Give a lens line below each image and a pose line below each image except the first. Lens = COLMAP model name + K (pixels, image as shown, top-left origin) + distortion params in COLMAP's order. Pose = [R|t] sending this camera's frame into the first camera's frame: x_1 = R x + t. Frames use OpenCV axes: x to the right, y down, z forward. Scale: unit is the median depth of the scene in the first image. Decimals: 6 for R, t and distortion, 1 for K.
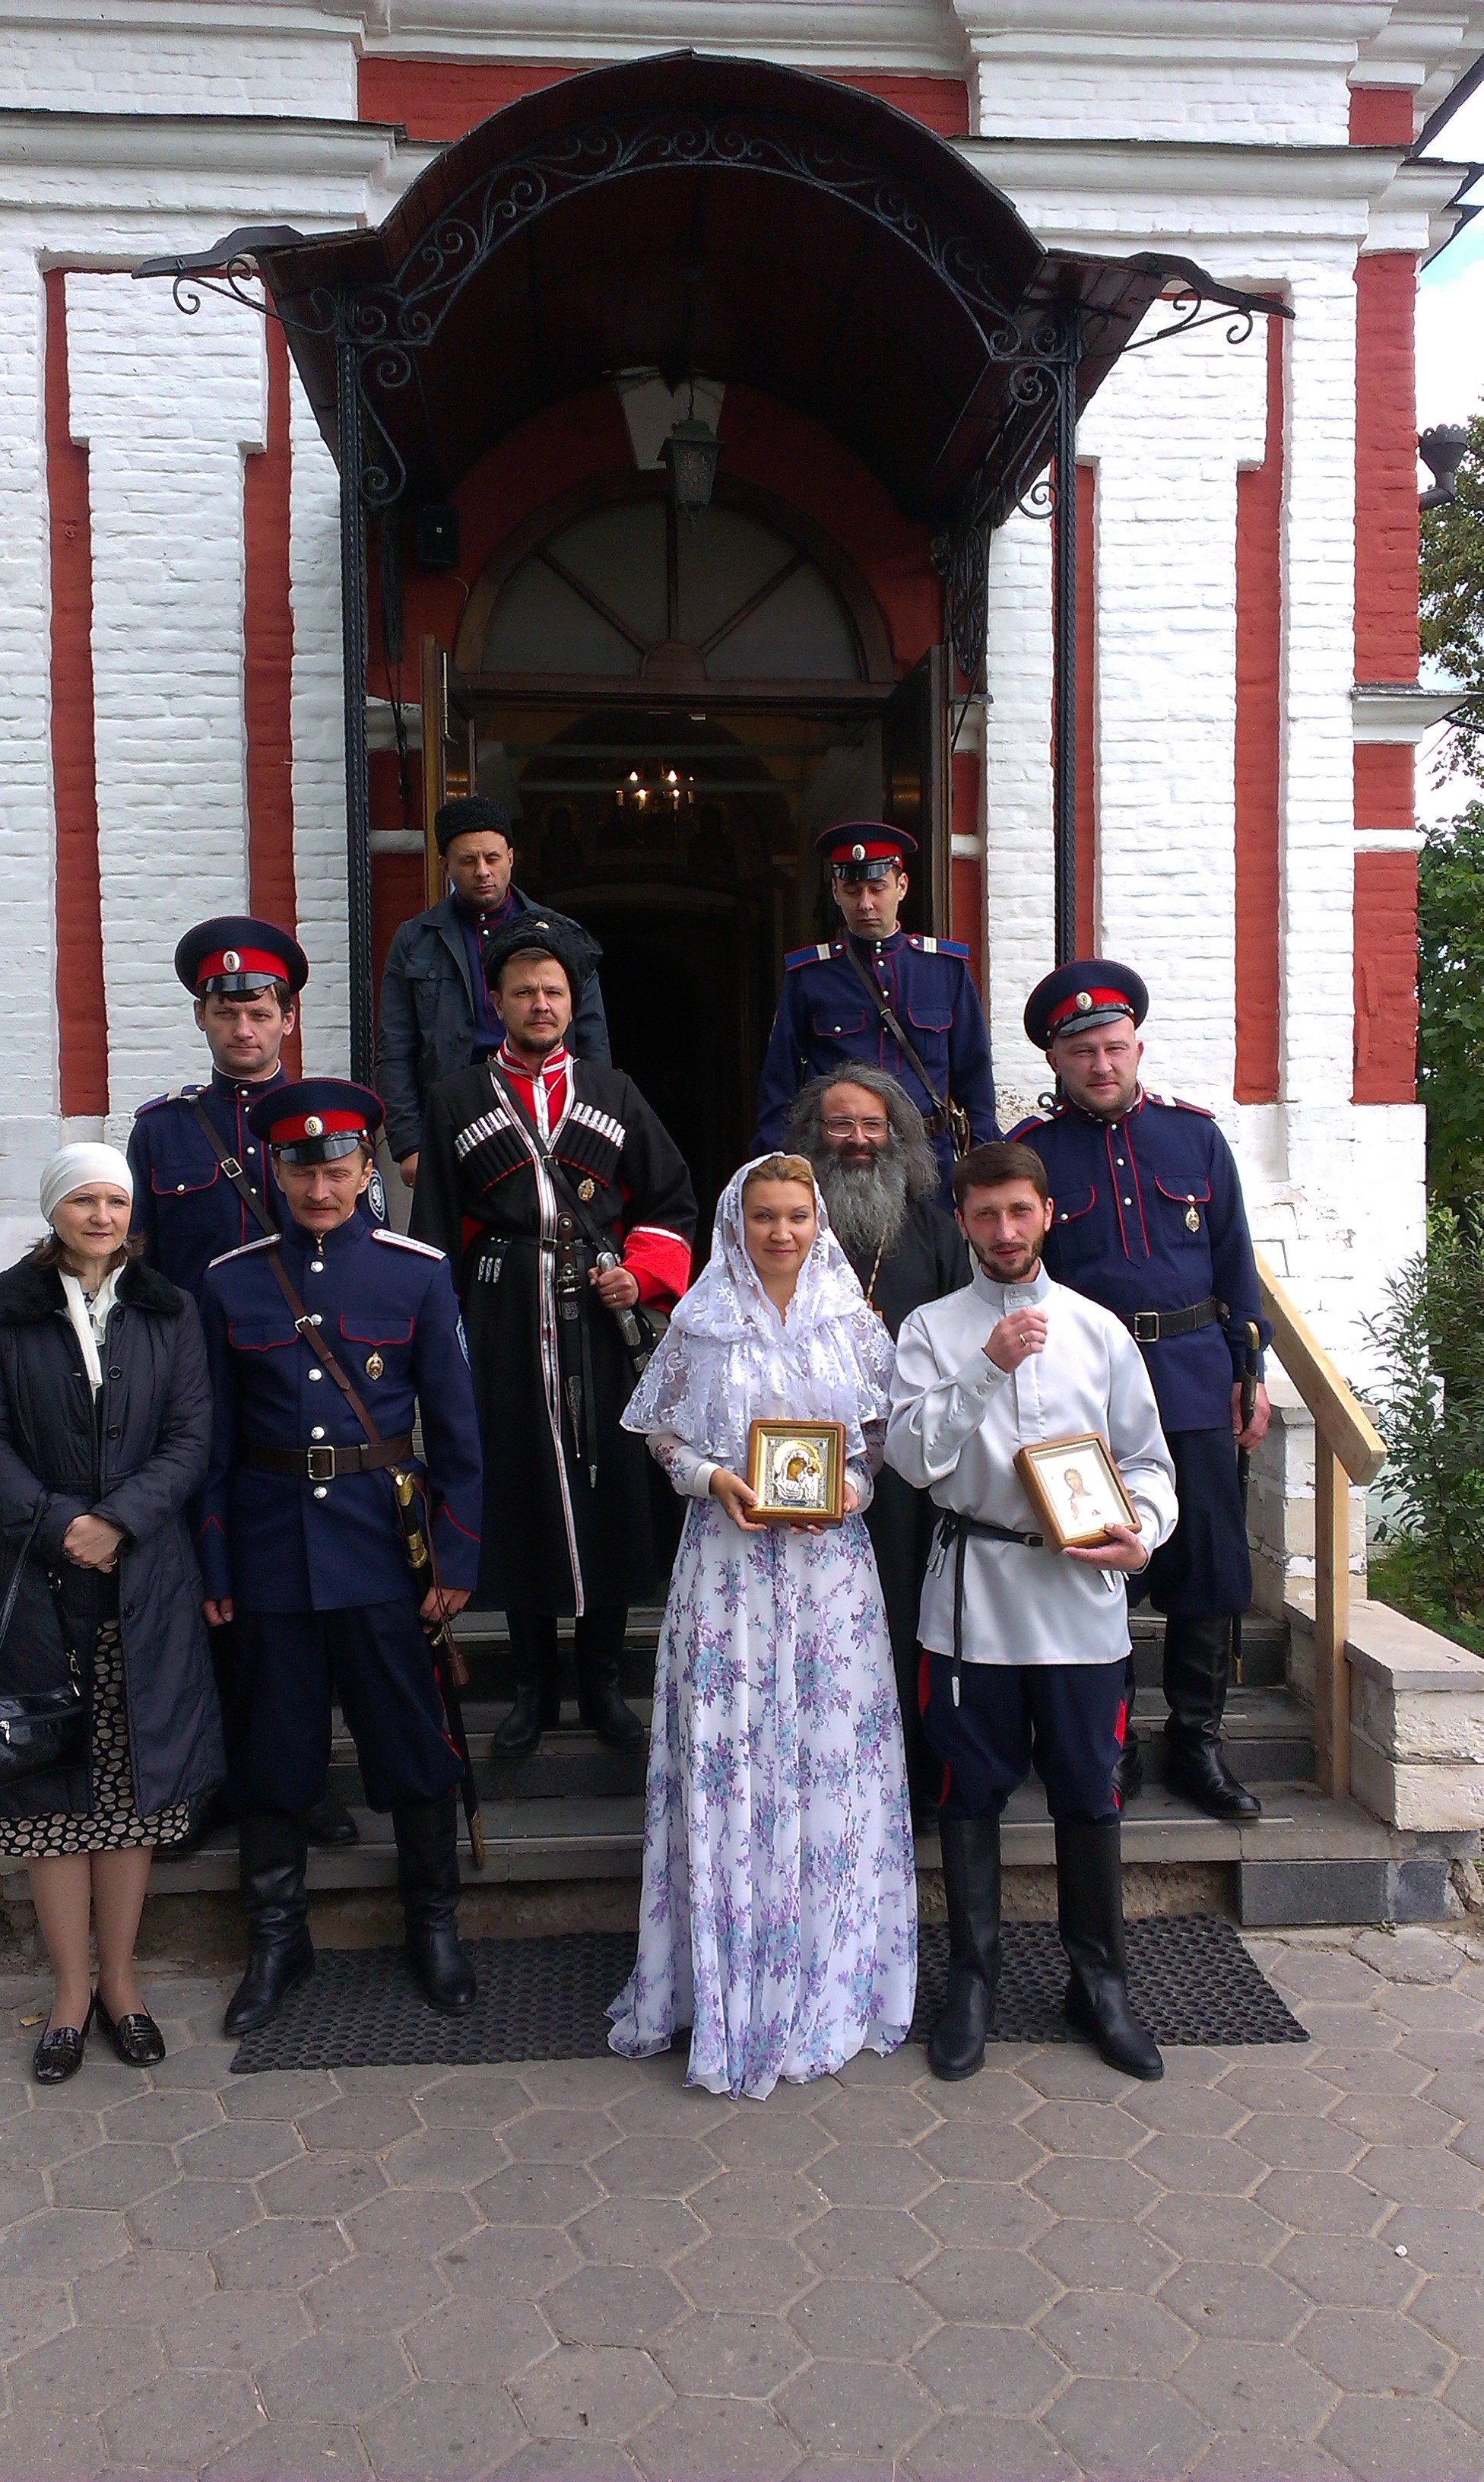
lens RADIAL K [[1997.1, 0, 749.0], [0, 1997.1, 1287.1], [0, 0, 1]] dist [0.125783, -0.197200]
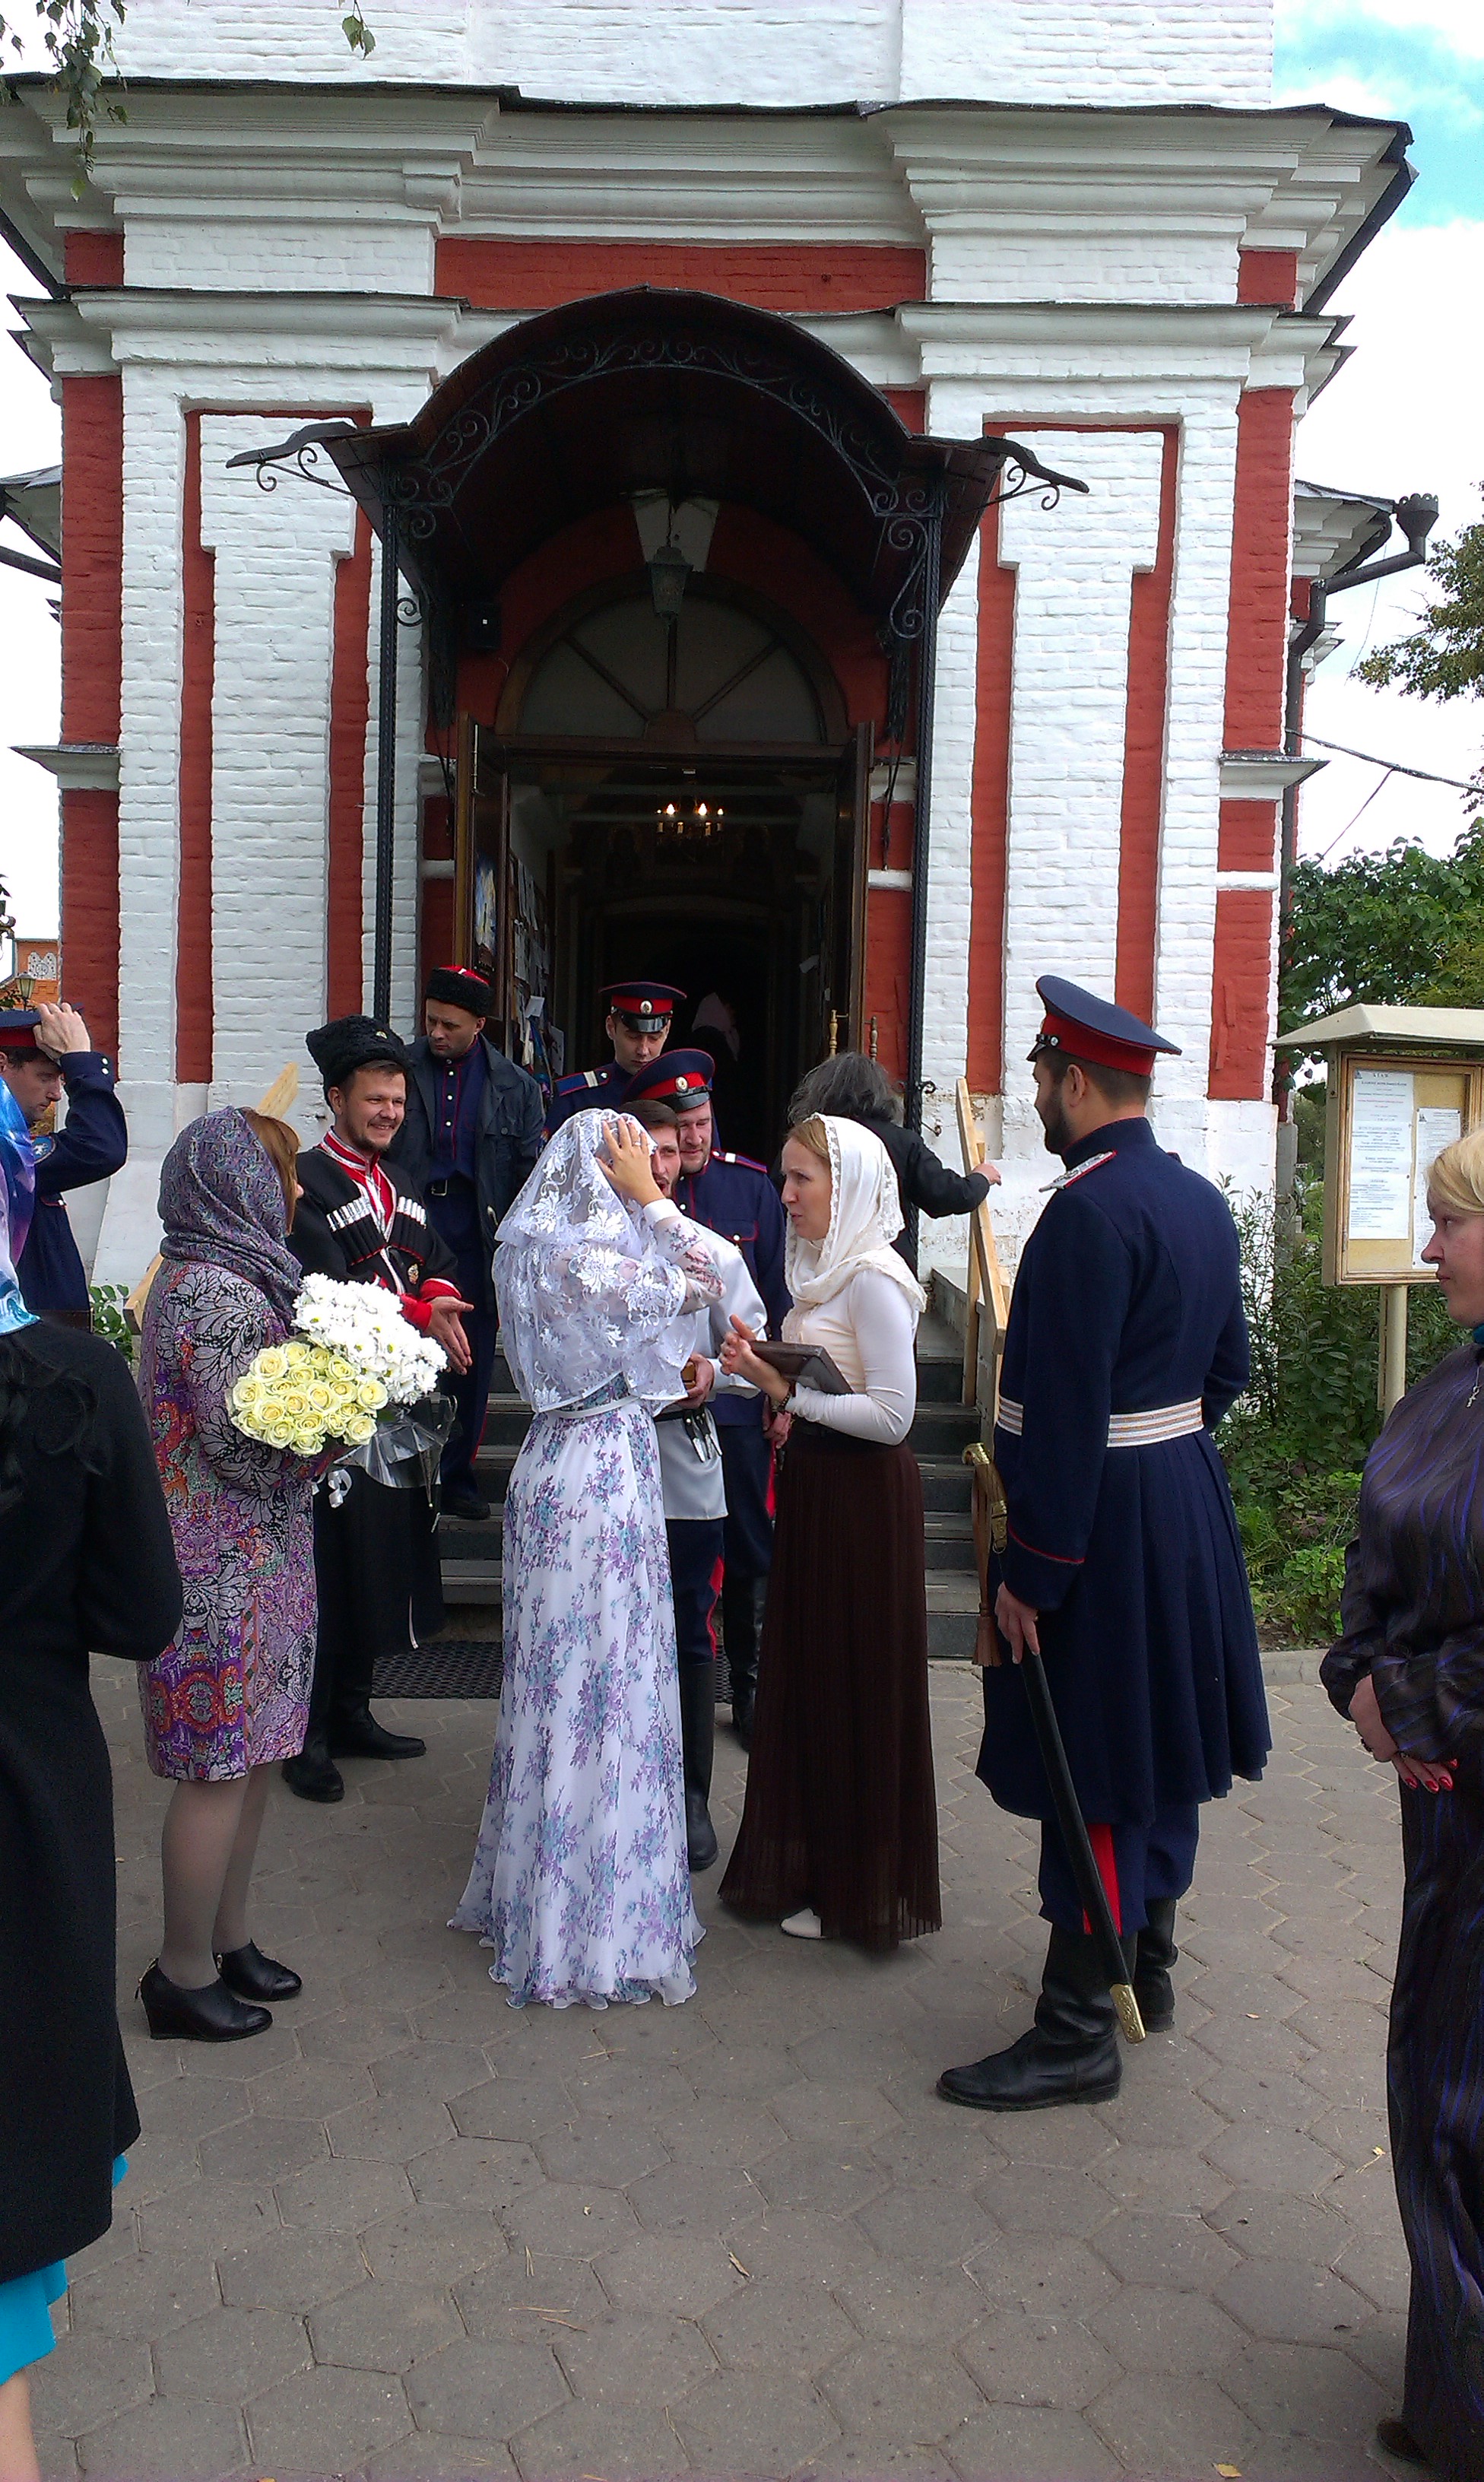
lens RADIAL K [[2028.2, 0, 675.4], [0, 2028.2, 1243.1], [0, 0, 1]] dist [0.233599, -0.421989]
pose [[0.993039, 0.035262, -0.112383, 0.120818], [-0.037622, 0.999112, -0.018949, 0.029142], [0.111615, 0.023045, 0.993484, -0.244443]]
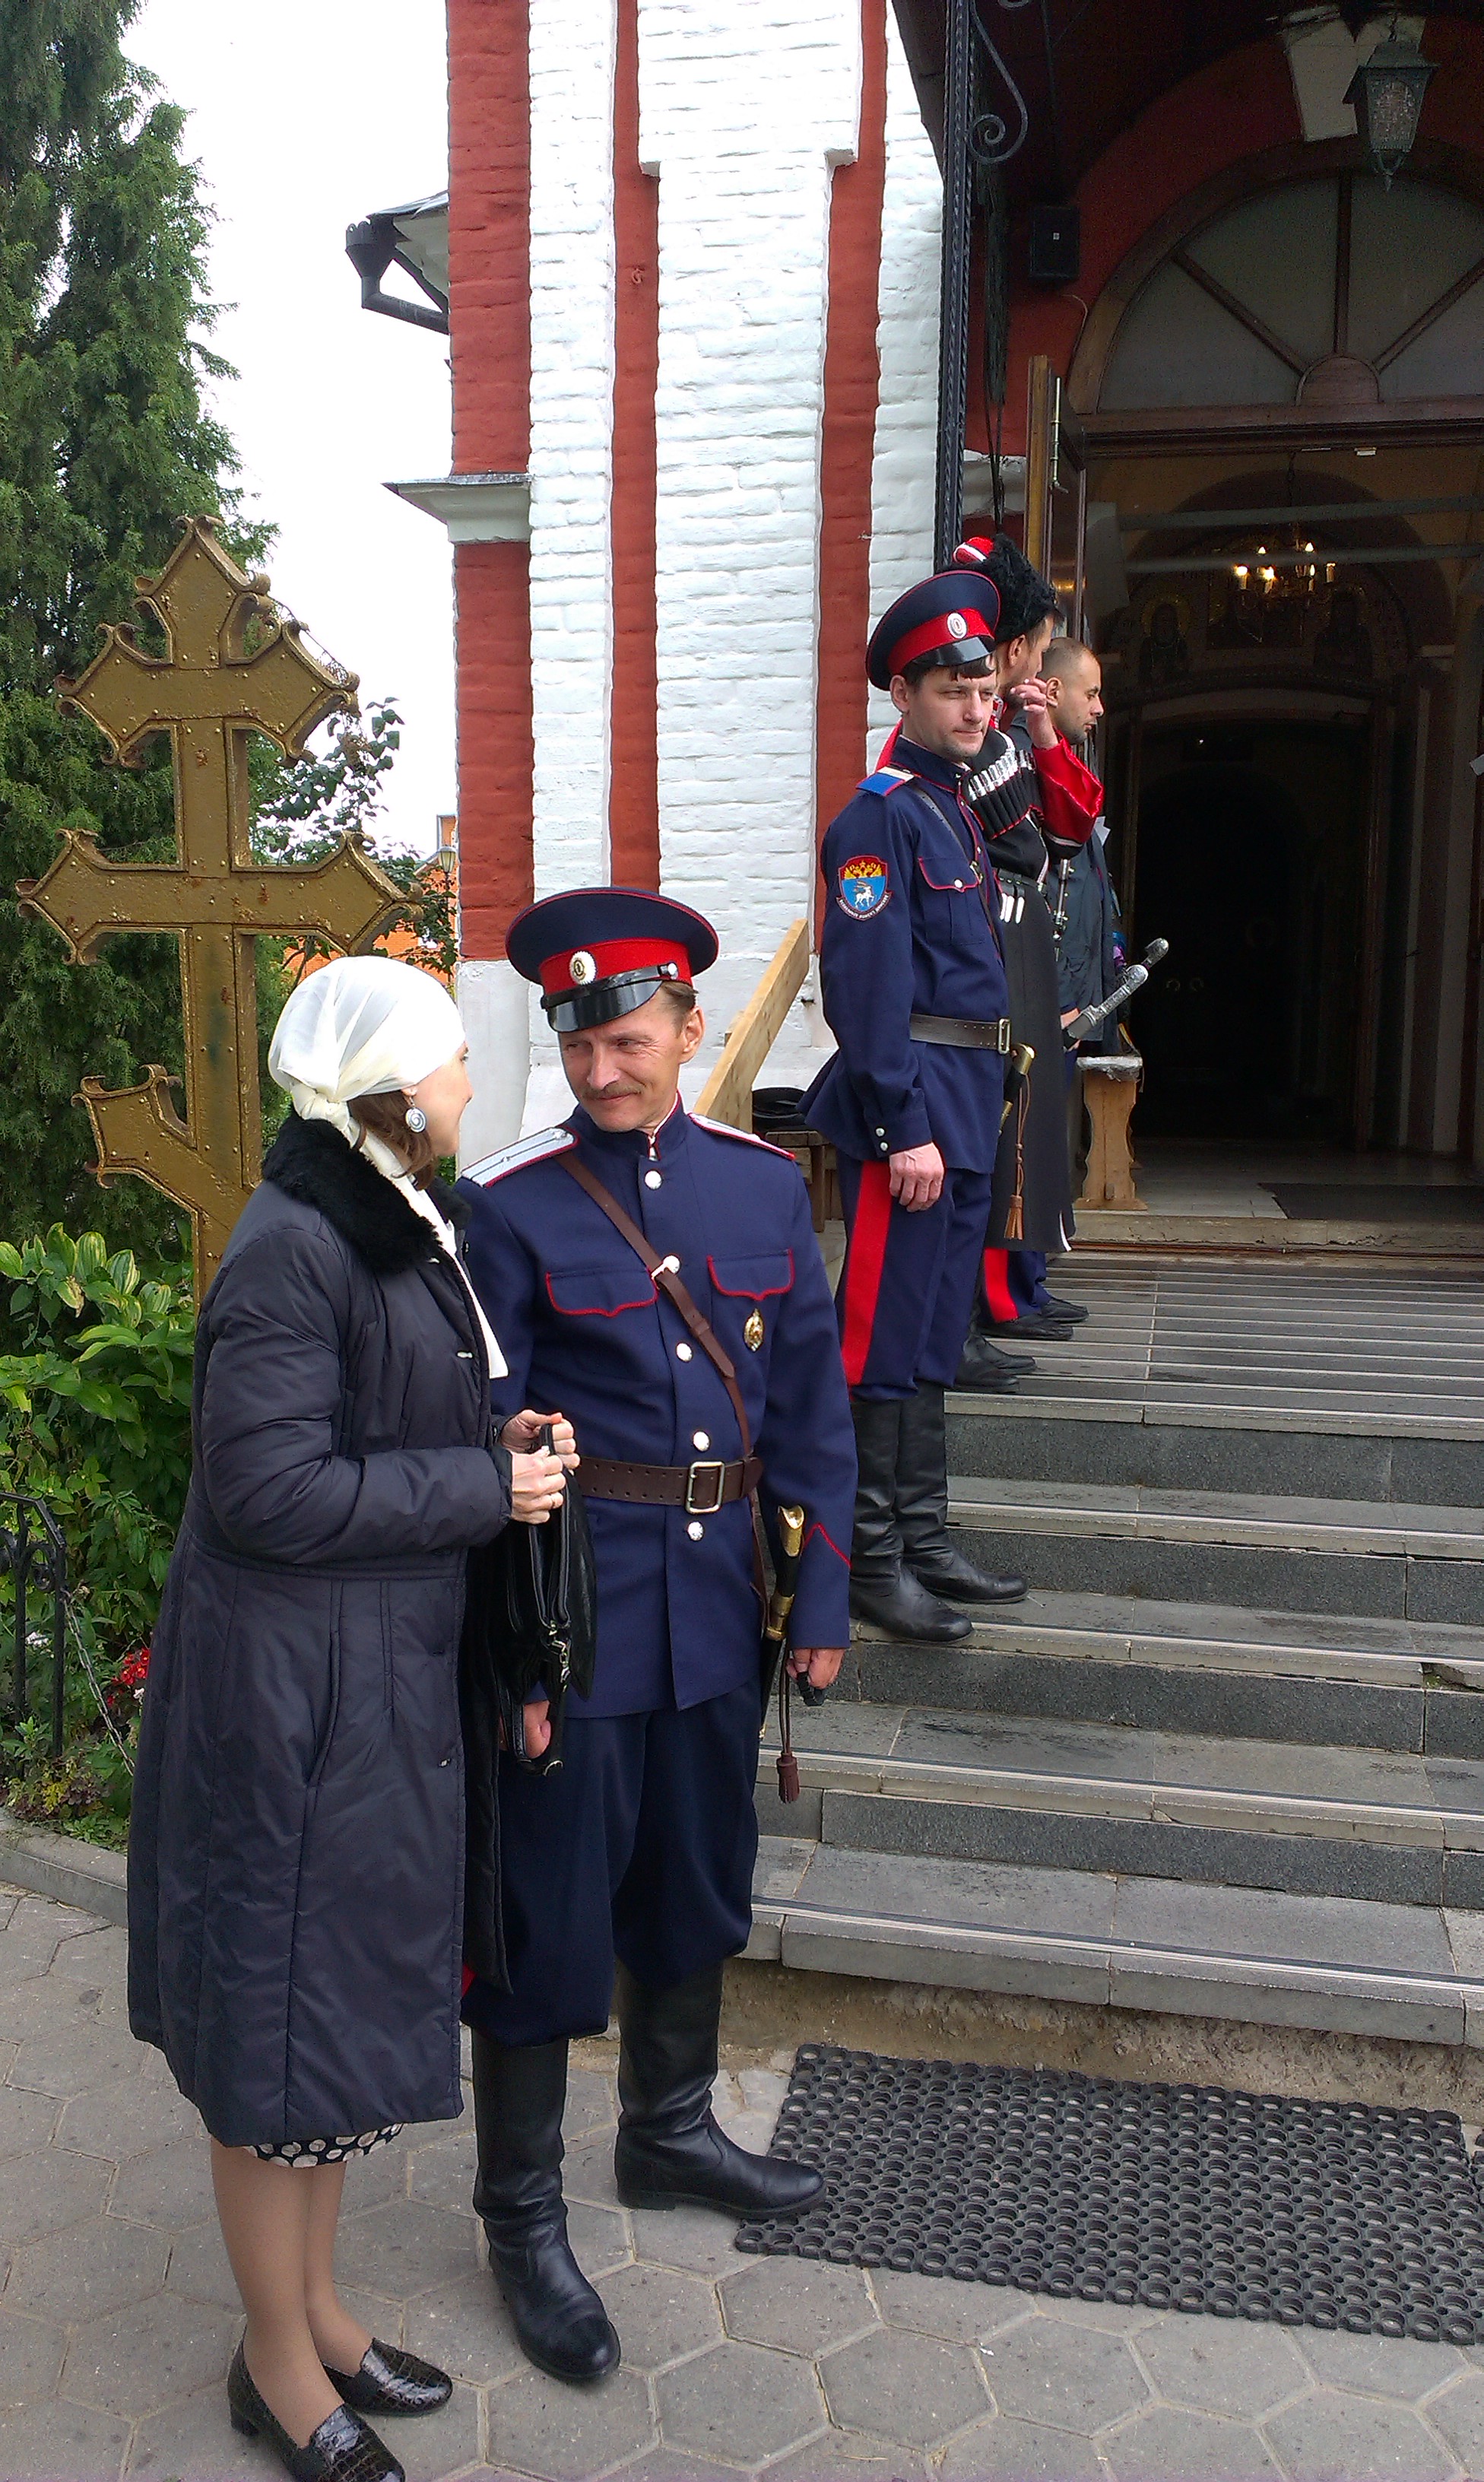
lens RADIAL K [[1961.3, 0, 756.6], [0, 1961.3, 1316.7], [0, 0, 1]] dist [0.133959, -0.217172]
pose [[0.963360, 0.053561, -0.262810, -0.032727], [-0.029100, 0.994946, 0.096099, -0.009422], [0.266629, -0.084930, 0.960050, 0.146908]]
